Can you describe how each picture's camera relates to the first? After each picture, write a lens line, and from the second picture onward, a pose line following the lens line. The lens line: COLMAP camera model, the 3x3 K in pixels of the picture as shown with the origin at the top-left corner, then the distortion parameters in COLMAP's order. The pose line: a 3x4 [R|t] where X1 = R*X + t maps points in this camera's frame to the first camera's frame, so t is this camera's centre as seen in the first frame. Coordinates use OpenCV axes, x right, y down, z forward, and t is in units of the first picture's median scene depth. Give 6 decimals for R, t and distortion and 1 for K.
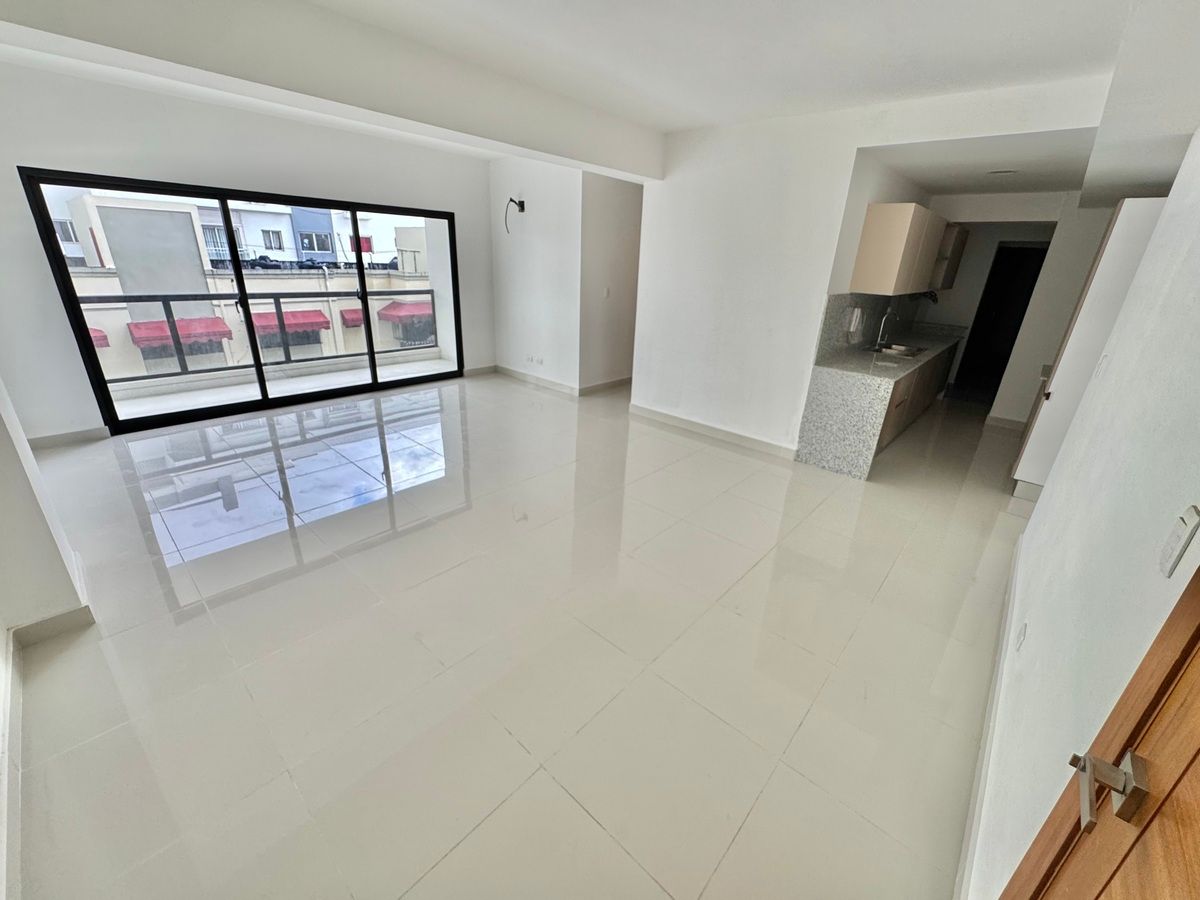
lens RADIAL K [[491.3, 0, 600.0], [0, 491.3, 450.0], [0, 0, 1]] dist [-0.002016, -0.000008]
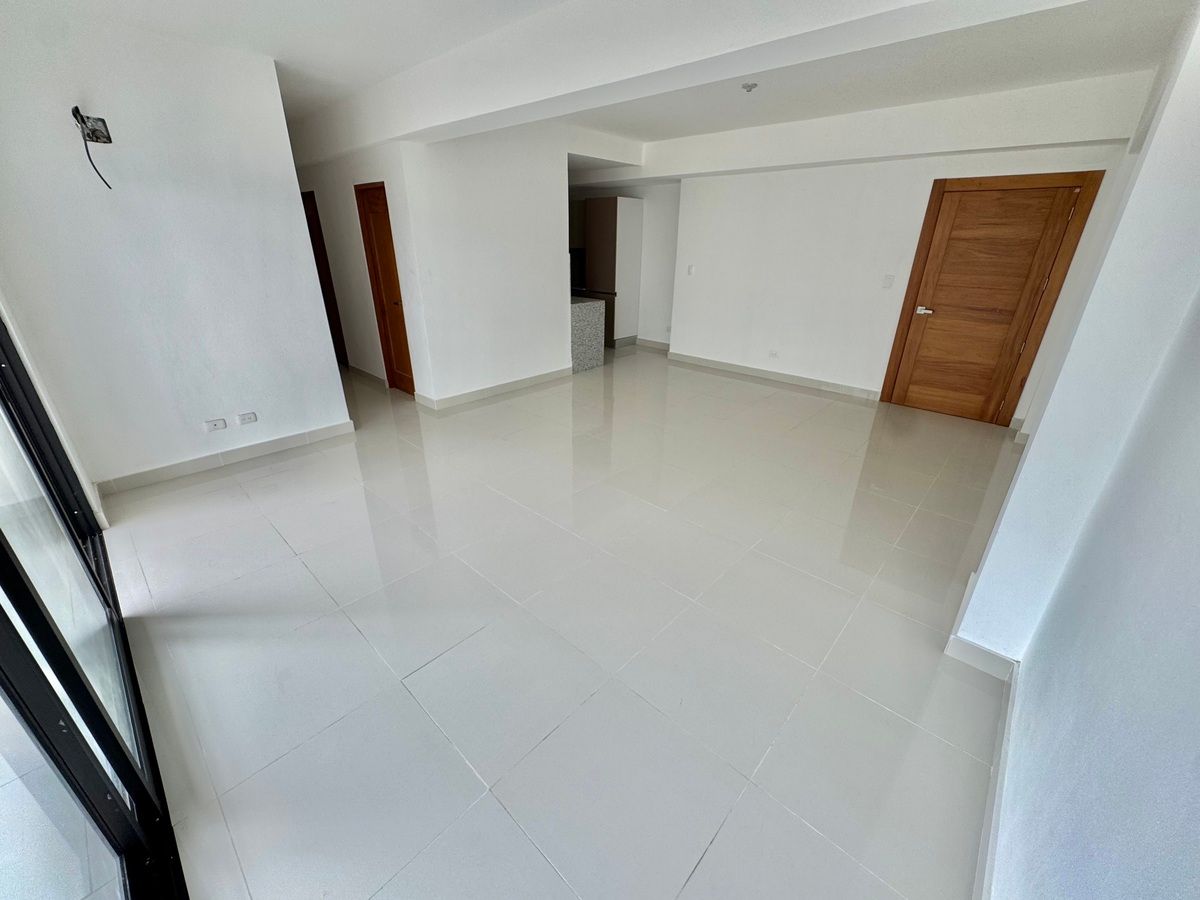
lens RADIAL K [[475.4, 0, 594.3], [0, 475.4, 443.7], [0, 0, 1]] dist [-0.029347, -0.000099]
pose [[0.013933, -0.438085, 0.898826, -0.794958], [0.353498, 0.843021, 0.405406, -0.297186], [-0.935332, 0.312084, 0.166608, 0.685949]]
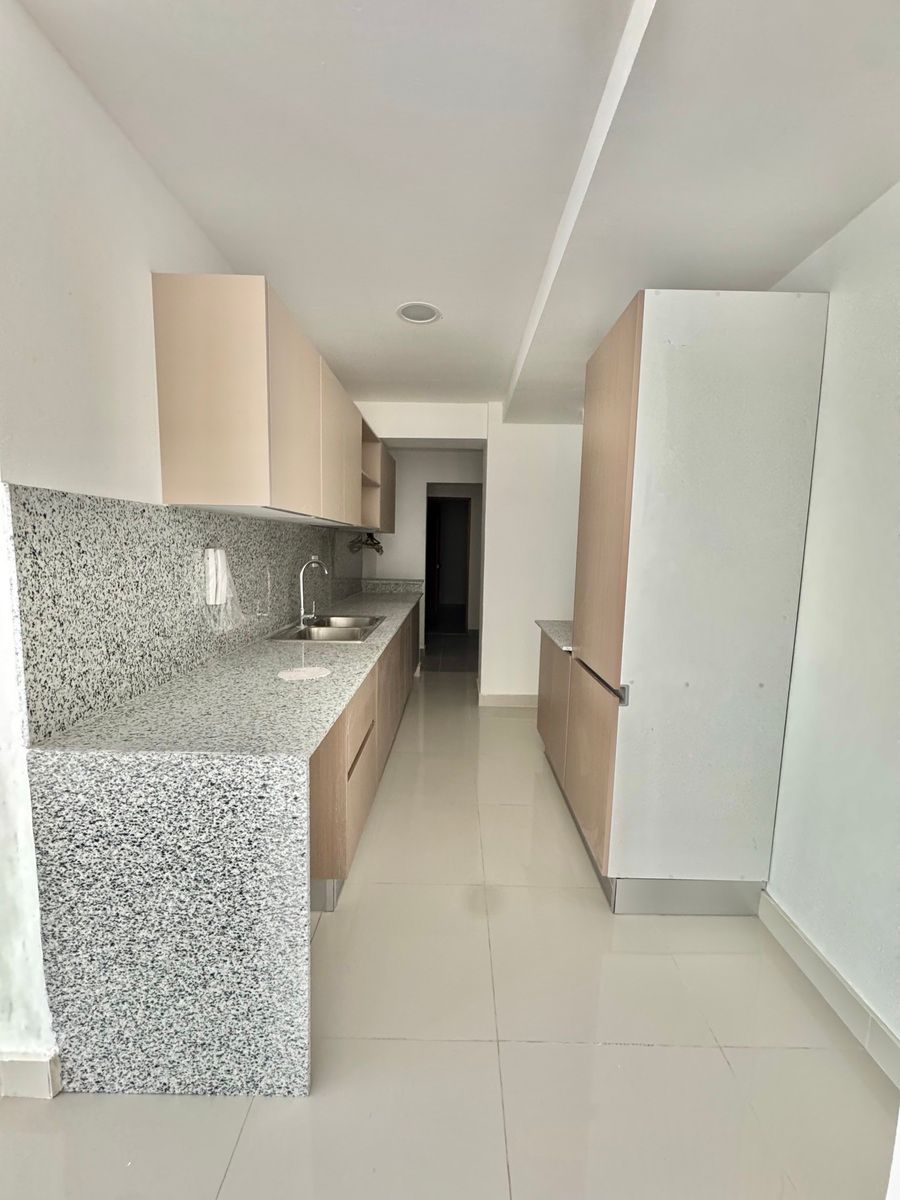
lens RADIAL K [[485.2, 0, 450.0], [0, 485.2, 600.0], [0, 0, 1]] dist [0.001457, -0.000054]
pose [[0.755884, -0.106003, 0.646067, 0.364532], [0.260531, 0.954010, -0.148288, -0.122875], [-0.600635, 0.280409, 0.748738, 0.529070]]
